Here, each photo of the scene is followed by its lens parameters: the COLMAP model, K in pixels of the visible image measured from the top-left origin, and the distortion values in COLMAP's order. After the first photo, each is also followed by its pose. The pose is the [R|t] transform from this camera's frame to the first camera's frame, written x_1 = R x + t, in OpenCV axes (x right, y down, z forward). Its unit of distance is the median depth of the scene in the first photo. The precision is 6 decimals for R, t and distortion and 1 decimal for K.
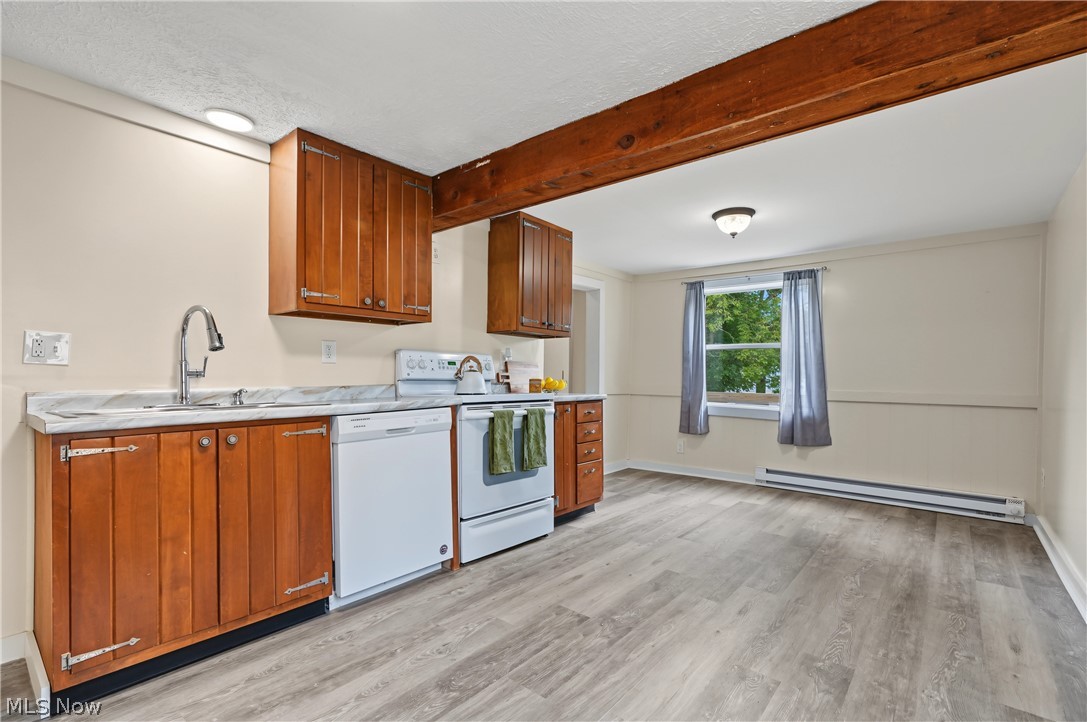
lens RADIAL K [[493.8, 0, 544.2], [0, 493.8, 372.2], [0, 0, 1]] dist [-0.011966, 0.002635]
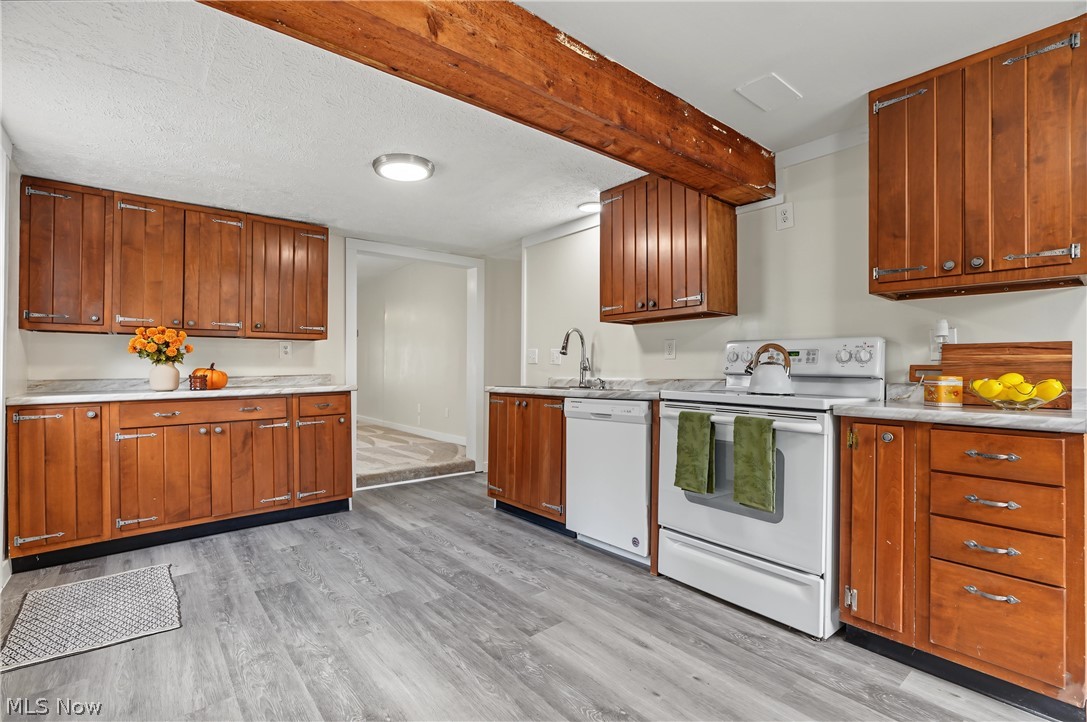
lens RADIAL K [[493.8, 0, 541.6], [0, 493.8, 361.0], [0, 0, 1]] dist [-0.011966, 0.002635]
pose [[-0.180956, -0.022298, -0.983238, 0.900094], [0.000304, 0.999742, -0.022728, 0.014766], [0.983491, -0.004411, -0.180902, 1.085324]]
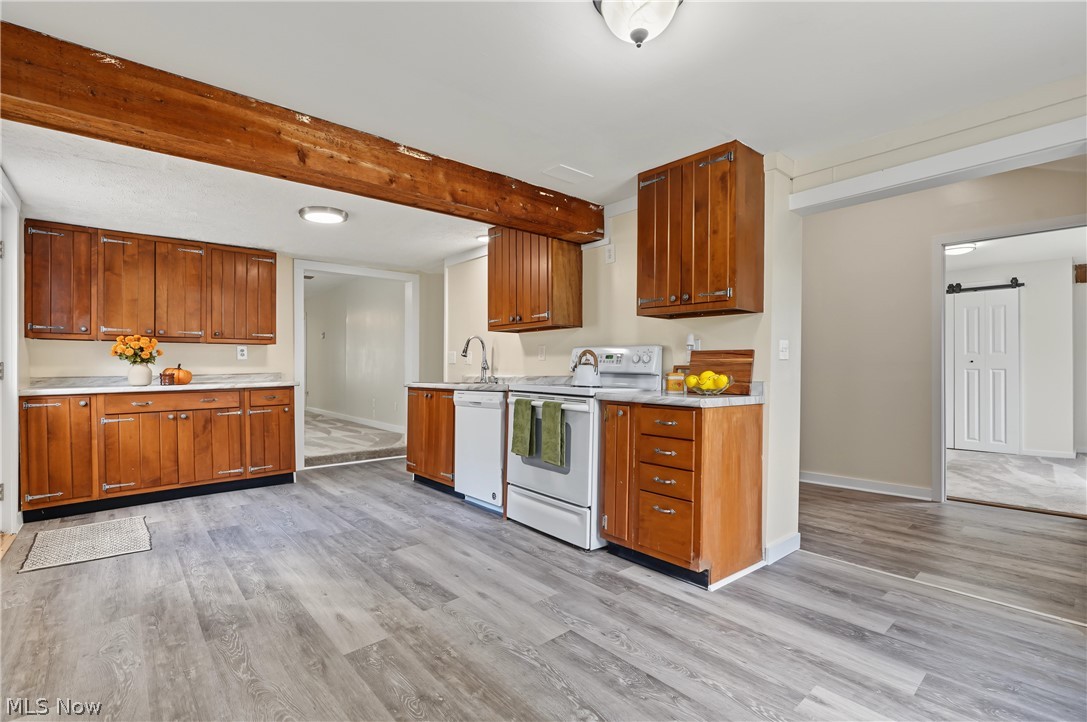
lens RADIAL K [[493.8, 0, 542.2], [0, 493.8, 365.6], [0, 0, 1]] dist [-0.011966, 0.002635]
pose [[-0.157021, -0.010680, -0.987537, 1.222976], [0.001311, 0.999938, -0.011022, 0.016264], [0.987594, -0.003026, -0.156998, 1.467502]]
